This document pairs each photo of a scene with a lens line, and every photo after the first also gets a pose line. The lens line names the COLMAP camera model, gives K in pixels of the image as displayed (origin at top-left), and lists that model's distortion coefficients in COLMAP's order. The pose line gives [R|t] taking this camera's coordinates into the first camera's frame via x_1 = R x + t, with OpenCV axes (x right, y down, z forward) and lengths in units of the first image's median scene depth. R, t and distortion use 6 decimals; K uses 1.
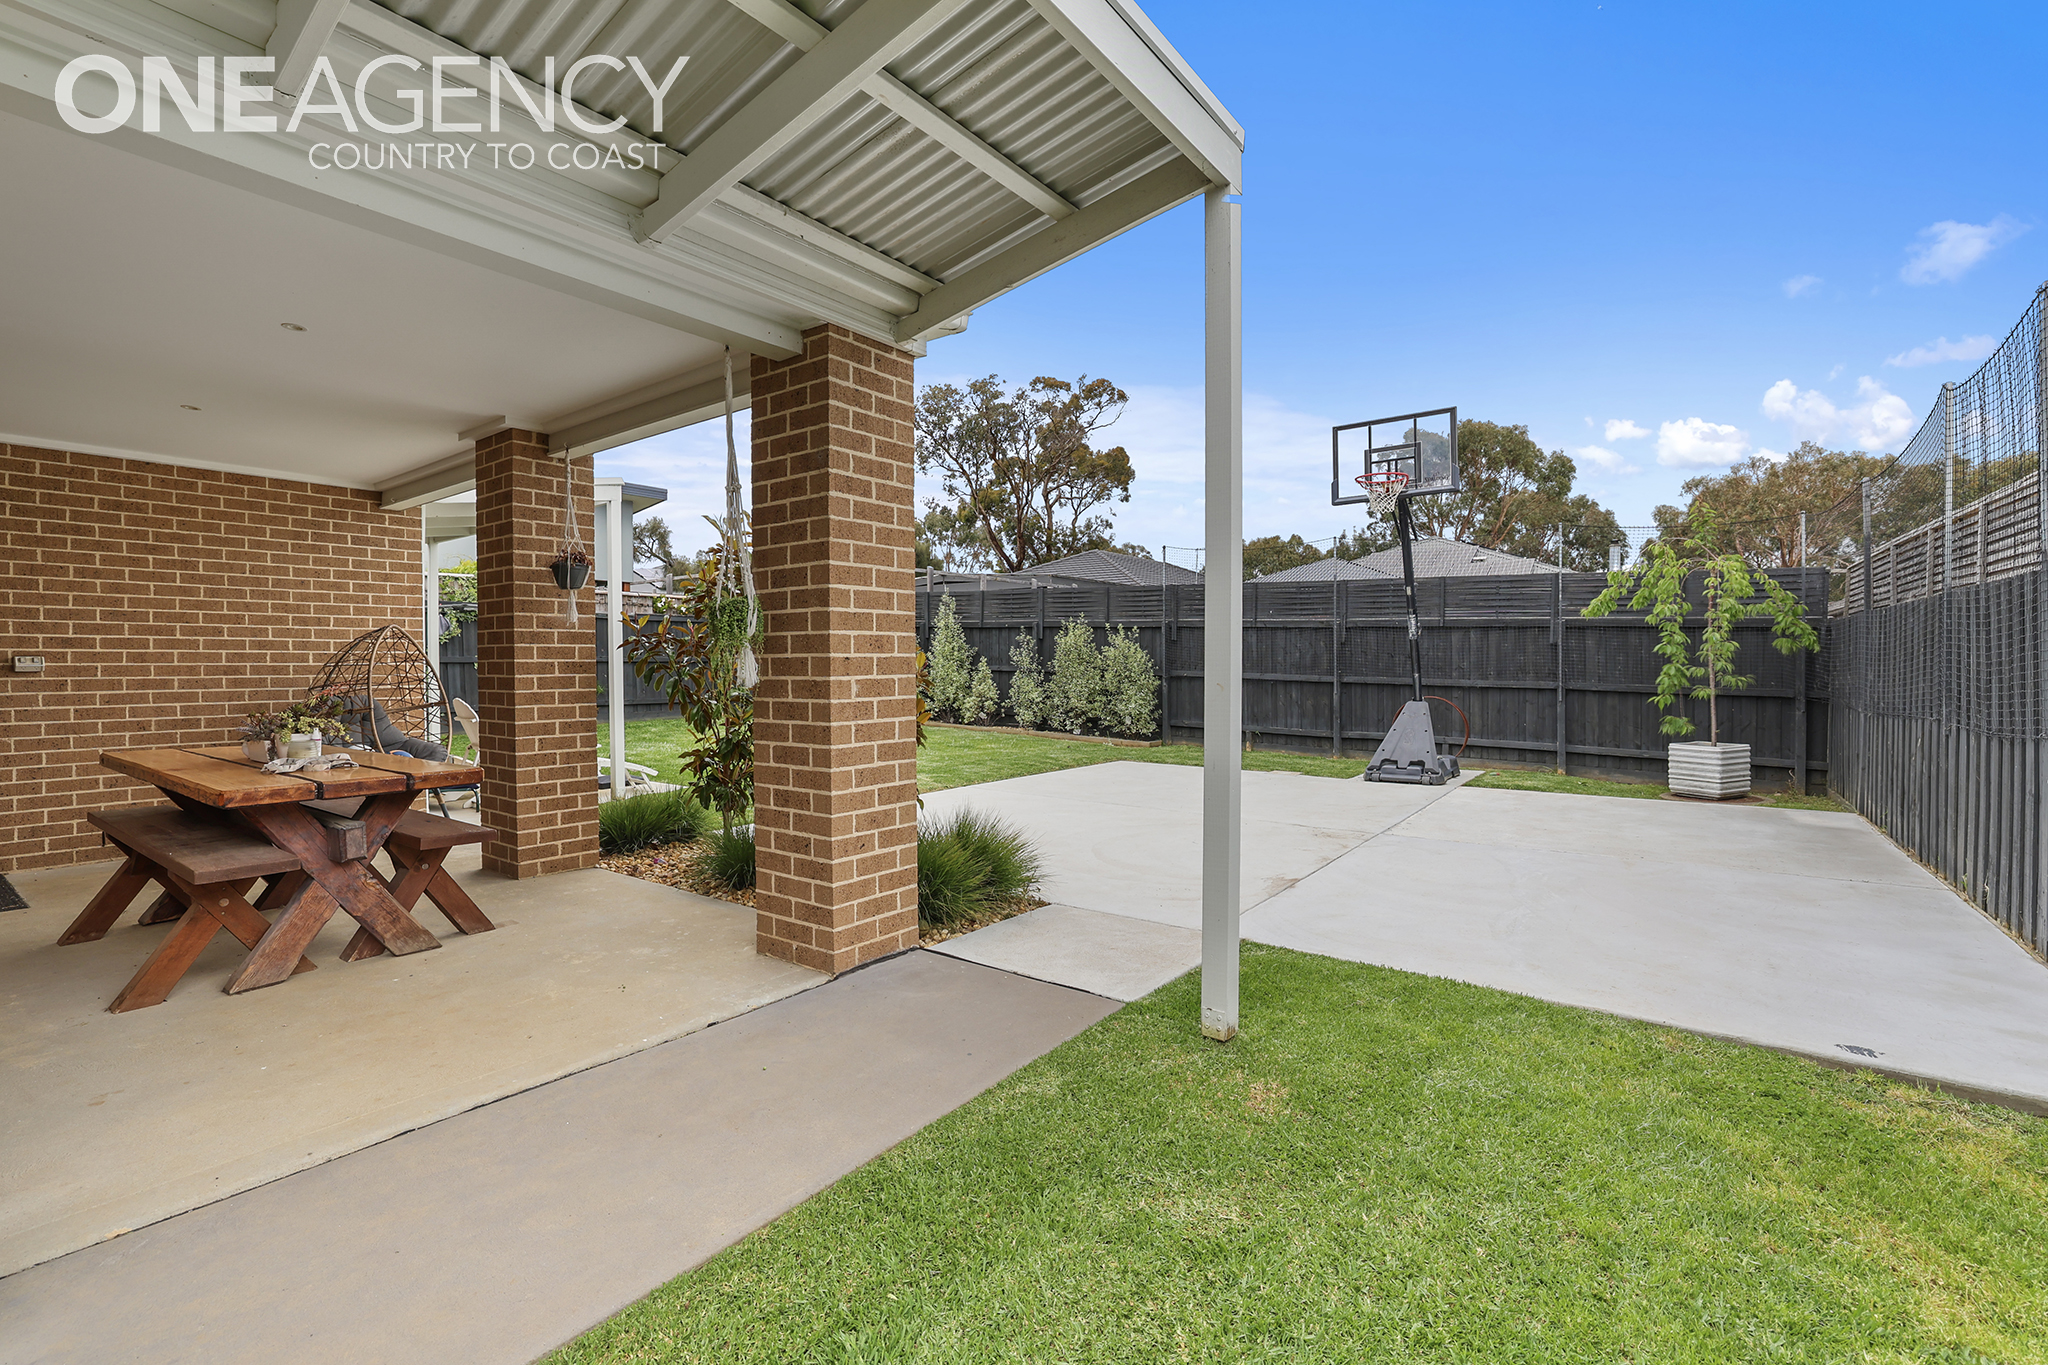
lens RADIAL K [[896.3, 0, 1013.0], [0, 896.3, 681.3], [0, 0, 1]] dist [-0.029064, 0.000165]
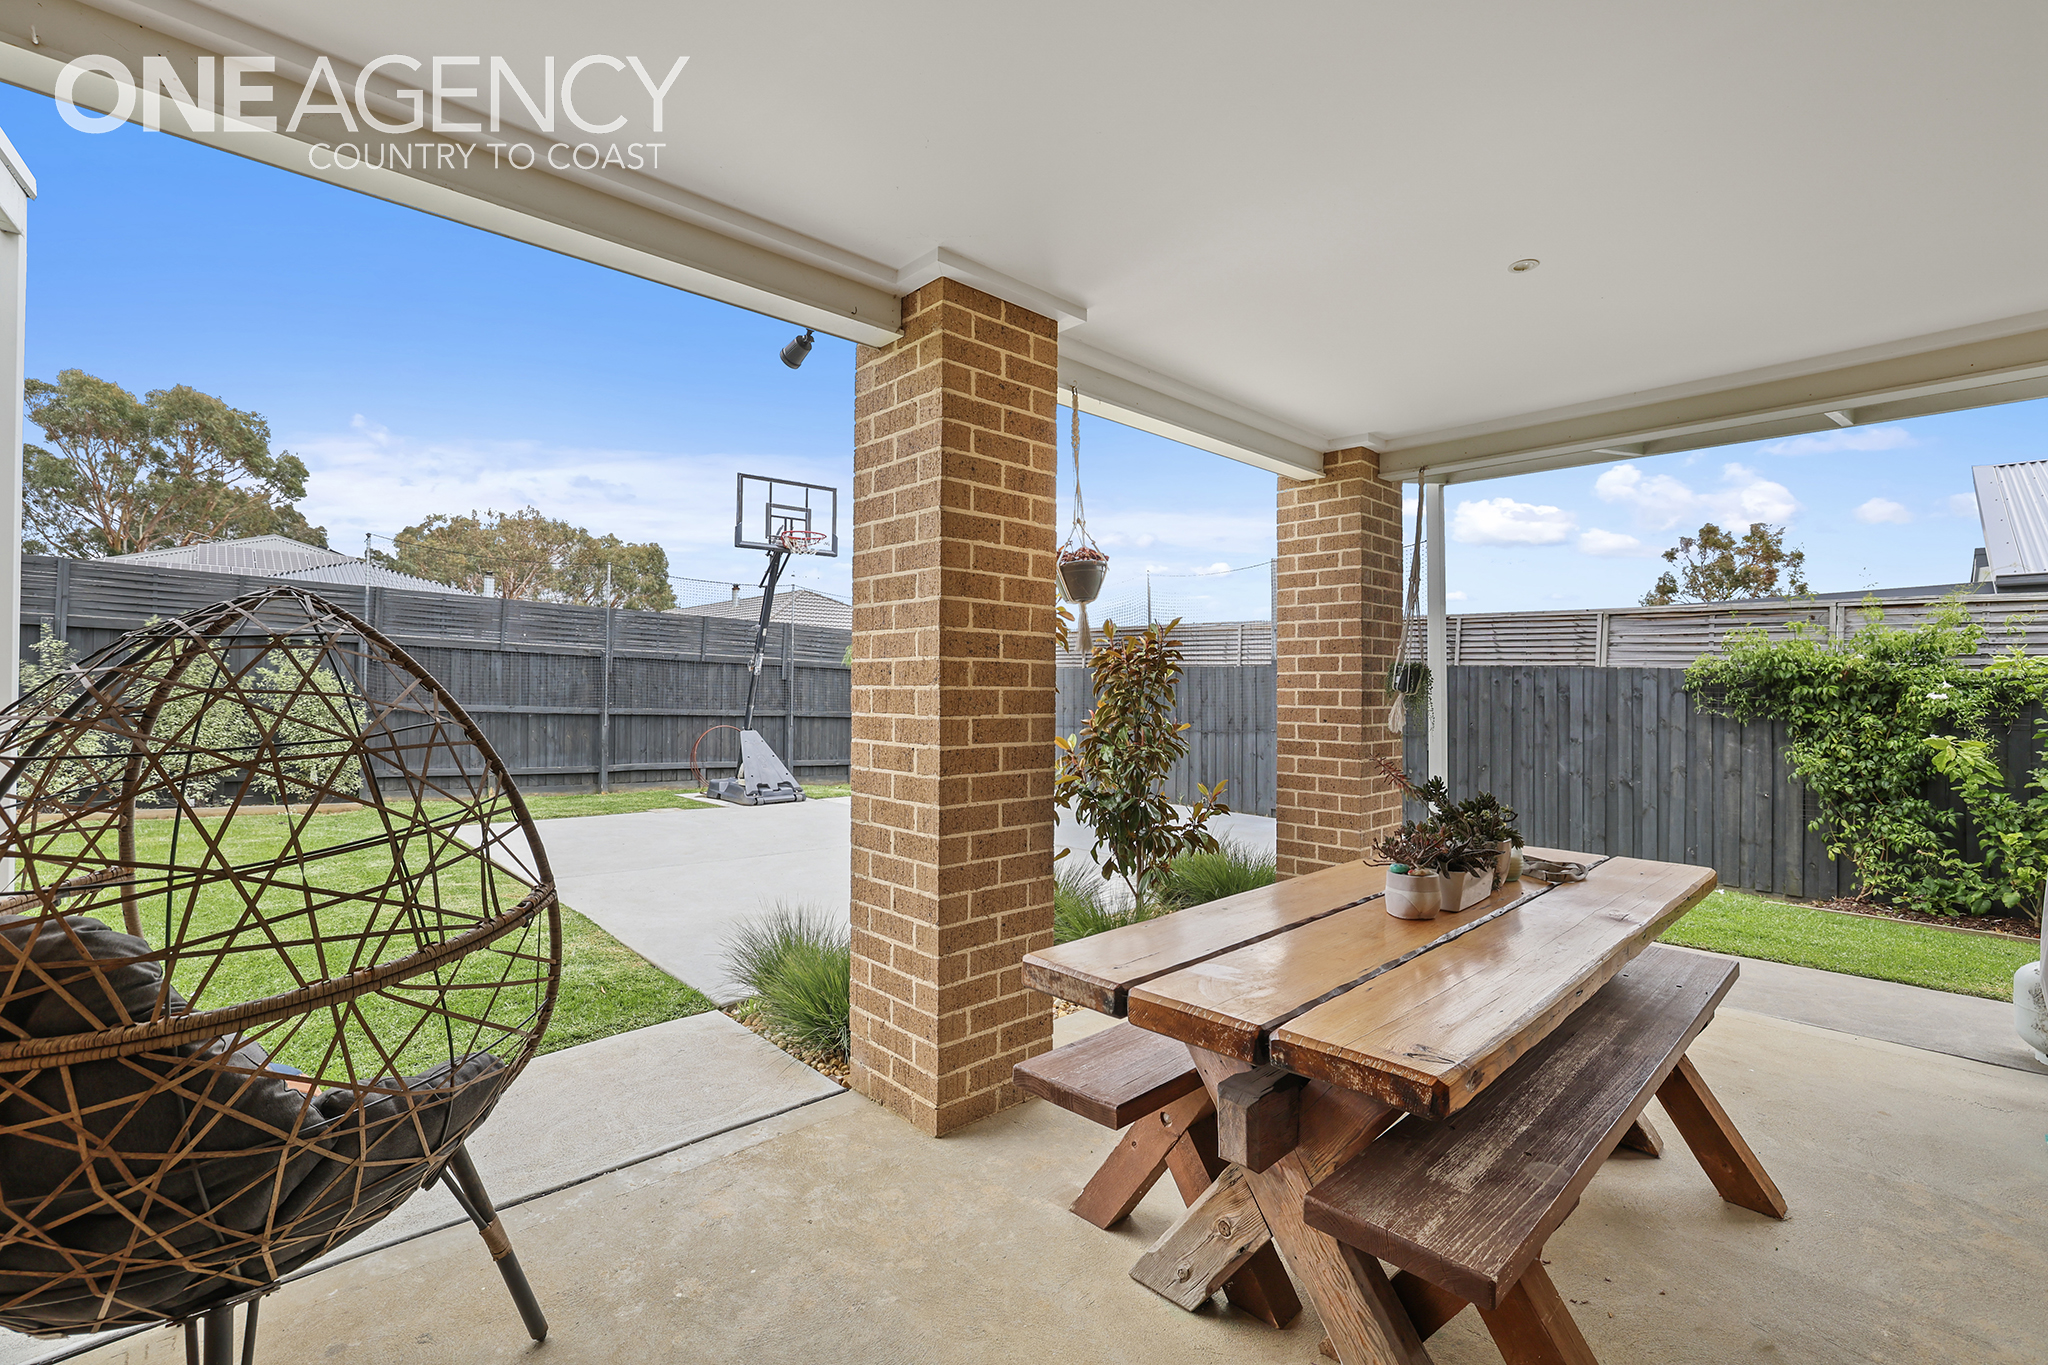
lens RADIAL K [[896.3, 0, 1013.0], [0, 896.3, 681.3], [0, 0, 1]] dist [-0.029064, 0.000165]
pose [[0.189692, 0.011411, 0.981777, -0.436847], [0.007404, 0.999887, -0.013052, -0.016536], [-0.981816, 0.009745, 0.189586, 0.348440]]
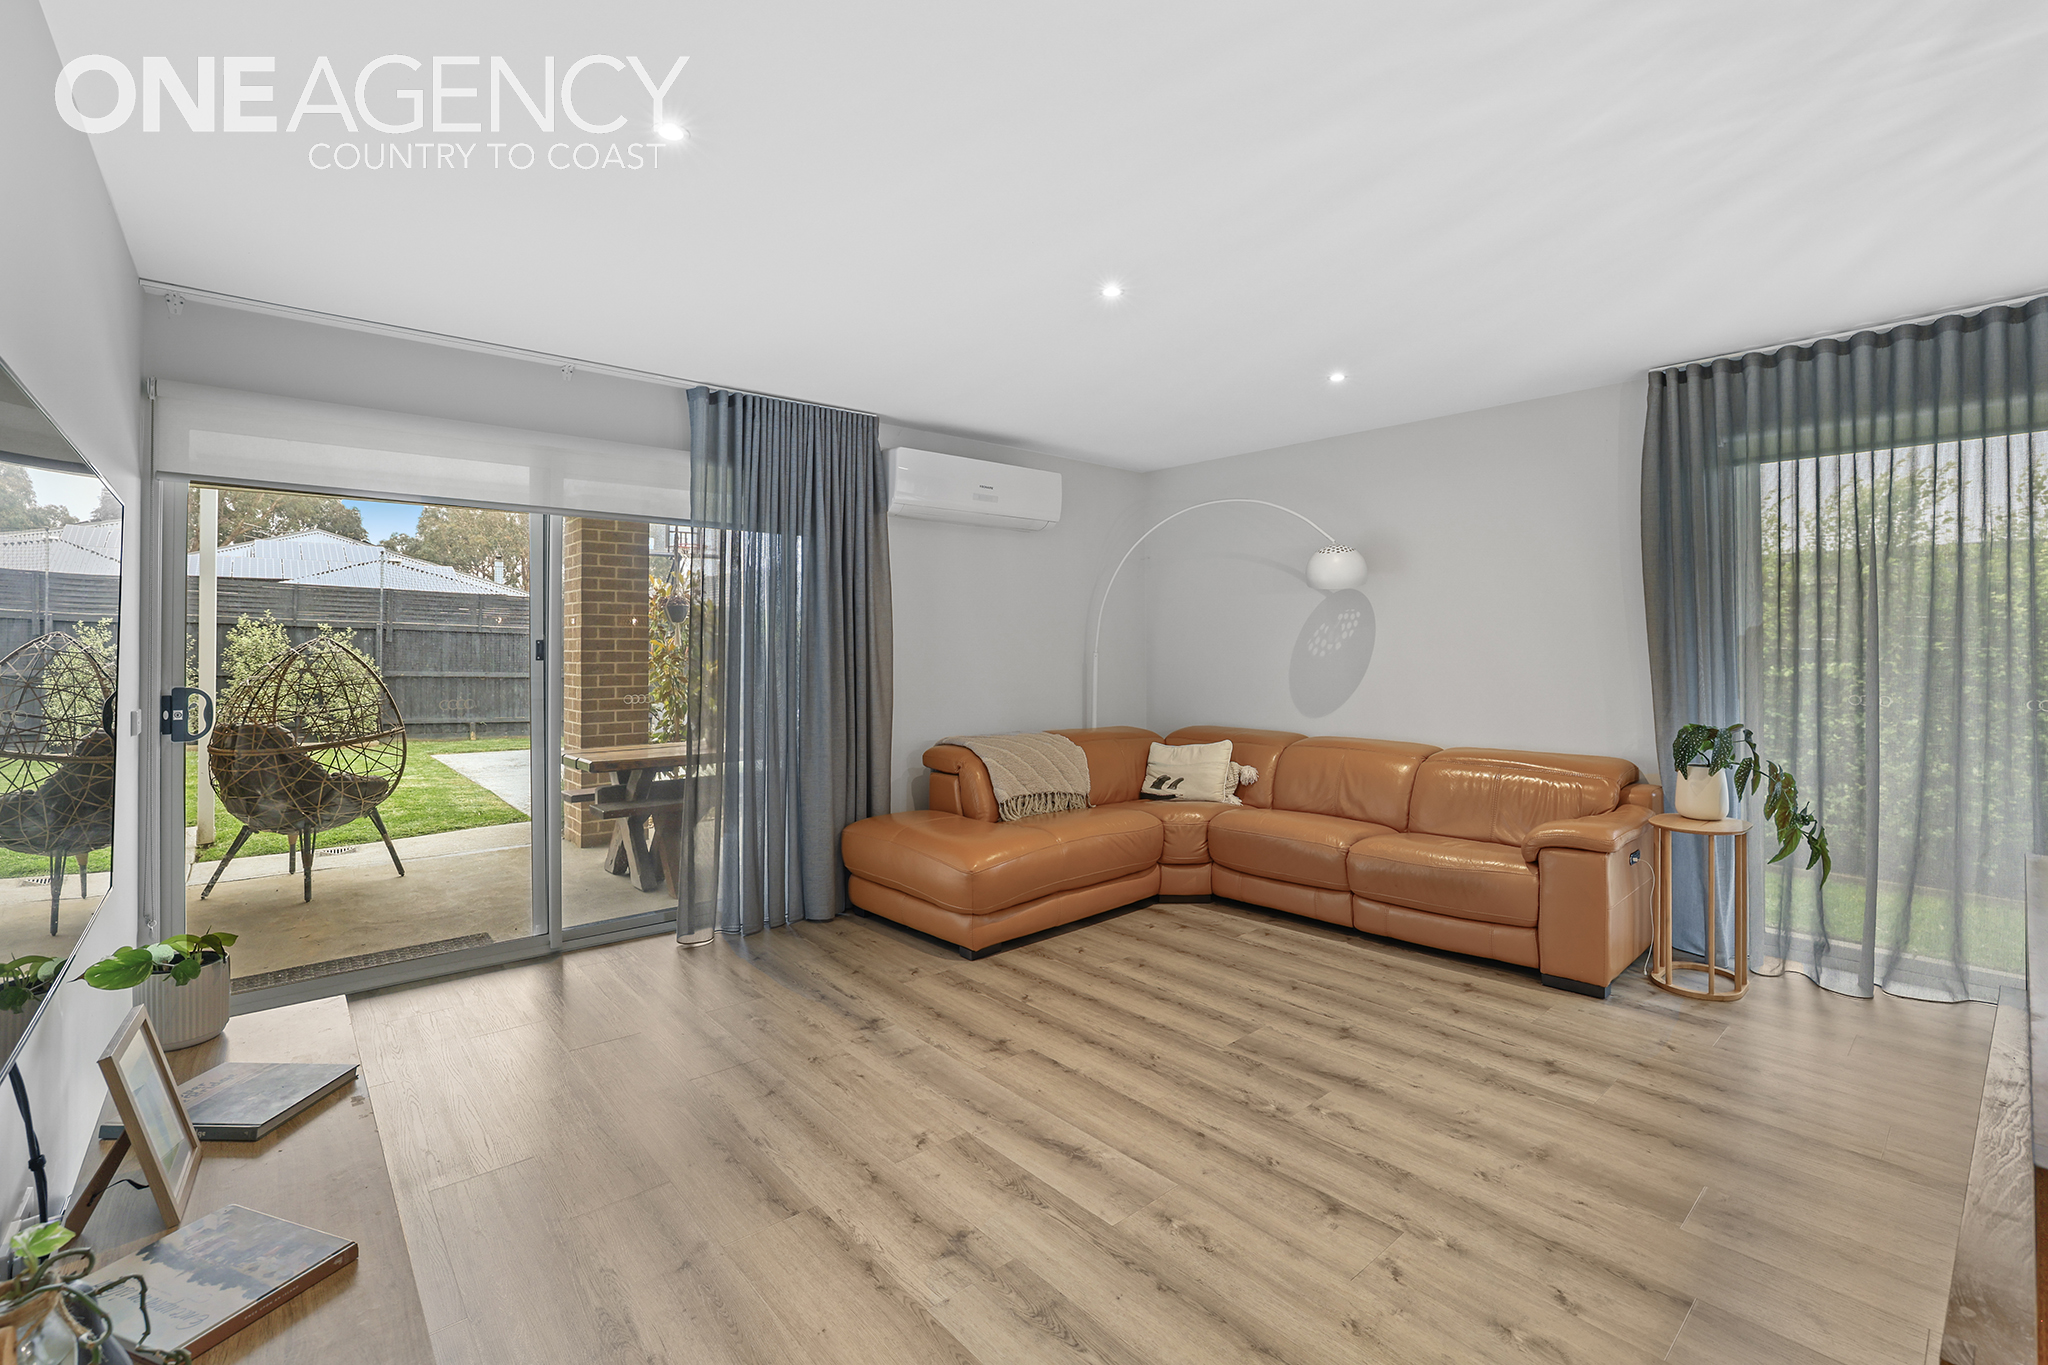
lens RADIAL K [[898.6, 0, 1022.7], [0, 898.6, 646.4], [0, 0, 1]] dist [-0.044005, -0.000014]
pose [[0.209421, 0.004126, 0.977817, -0.660664], [0.017271, 0.999819, -0.007918, -0.019480], [-0.977673, 0.018546, 0.209311, 0.072879]]
